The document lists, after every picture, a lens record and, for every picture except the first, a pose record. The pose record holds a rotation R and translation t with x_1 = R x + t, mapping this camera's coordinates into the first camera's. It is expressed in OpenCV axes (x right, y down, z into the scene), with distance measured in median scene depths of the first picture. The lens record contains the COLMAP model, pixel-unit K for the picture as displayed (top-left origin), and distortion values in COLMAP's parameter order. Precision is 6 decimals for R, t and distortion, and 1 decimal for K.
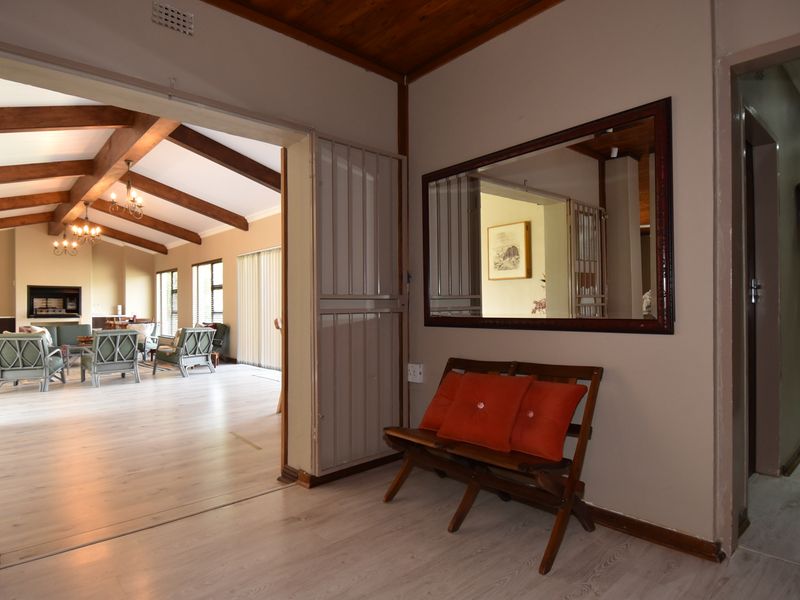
lens RADIAL K [[474.8, 0, 405.2], [0, 474.8, 300.3], [0, 0, 1]] dist [0.032580, -0.035857]
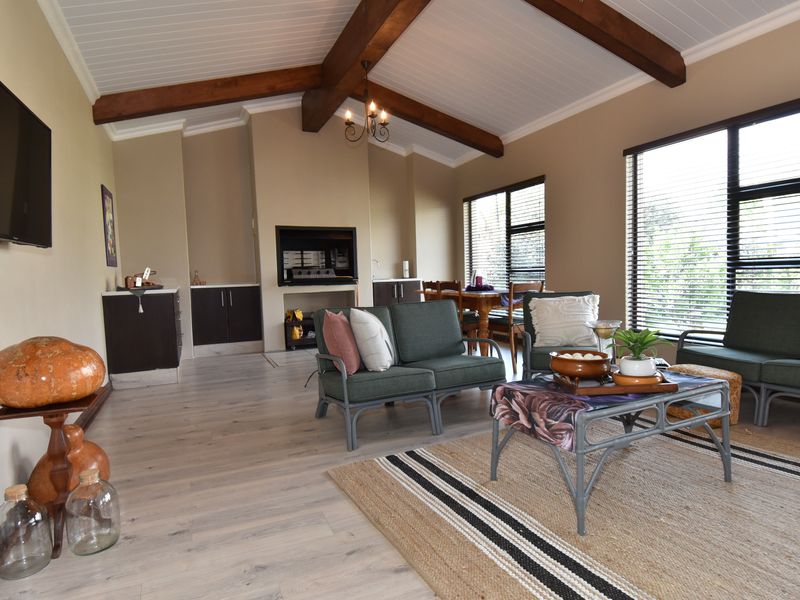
lens RADIAL K [[474.8, 0, 397.4], [0, 474.8, 298.6], [0, 0, 1]] dist [0.032580, -0.035857]
pose [[0.947421, -0.005055, -0.319951, -1.614665], [0.029114, 0.997090, 0.070459, 0.056147], [0.318664, -0.076070, 0.944810, 1.735947]]
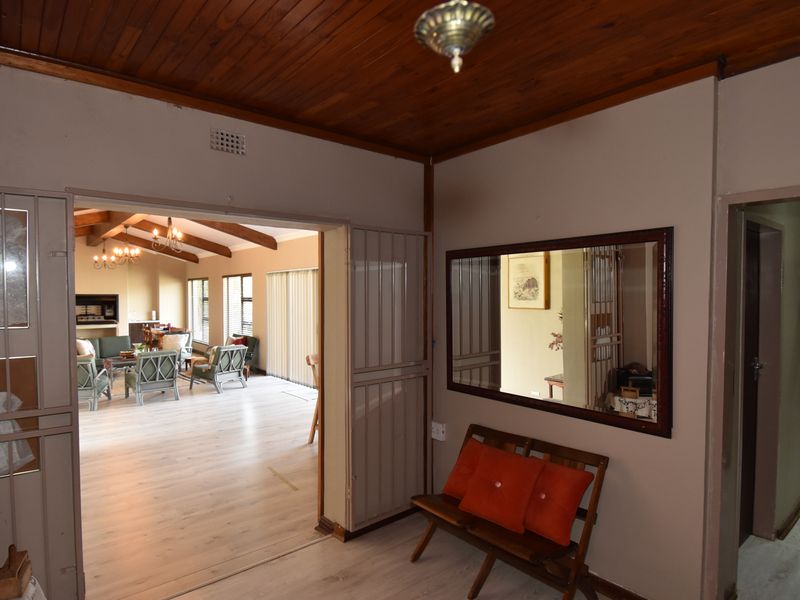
lens RADIAL K [[474.8, 0, 405.5], [0, 474.8, 300.1], [0, 0, 1]] dist [0.032580, -0.035857]
pose [[0.999157, 0.006896, -0.040468, -0.012700], [-0.005656, 0.999513, 0.030674, -0.183510], [0.040660, -0.030419, 0.998710, -0.089231]]
